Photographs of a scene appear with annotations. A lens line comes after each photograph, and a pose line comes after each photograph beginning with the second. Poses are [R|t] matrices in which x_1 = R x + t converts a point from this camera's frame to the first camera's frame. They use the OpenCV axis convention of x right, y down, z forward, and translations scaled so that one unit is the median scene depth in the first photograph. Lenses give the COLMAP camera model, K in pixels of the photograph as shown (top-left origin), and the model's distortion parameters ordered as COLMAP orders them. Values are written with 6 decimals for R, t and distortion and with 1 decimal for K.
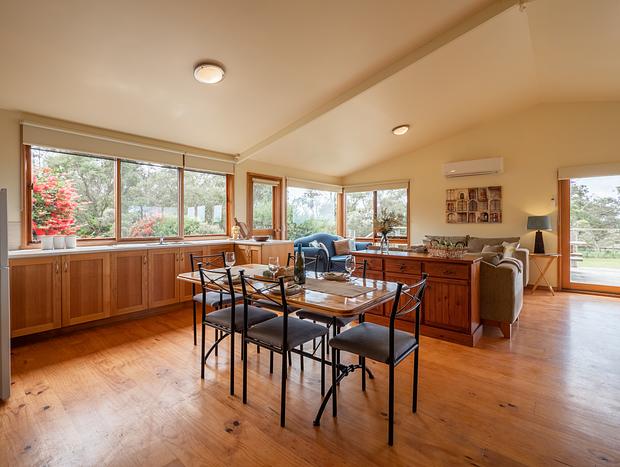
lens RADIAL K [[288.1, 0, 311.5], [0, 288.1, 225.0], [0, 0, 1]] dist [0.000823, 0.000087]
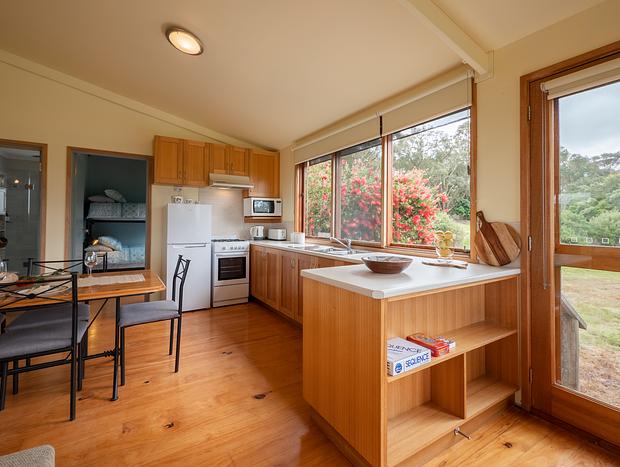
lens RADIAL K [[288.1, 0, 311.5], [0, 288.1, 225.0], [0, 0, 1]] dist [0.000823, 0.000087]
pose [[-0.283651, 0.022419, -0.958666, 0.247530], [0.002064, 0.999739, 0.022769, -0.020063], [0.958925, 0.004480, -0.283623, 1.167612]]
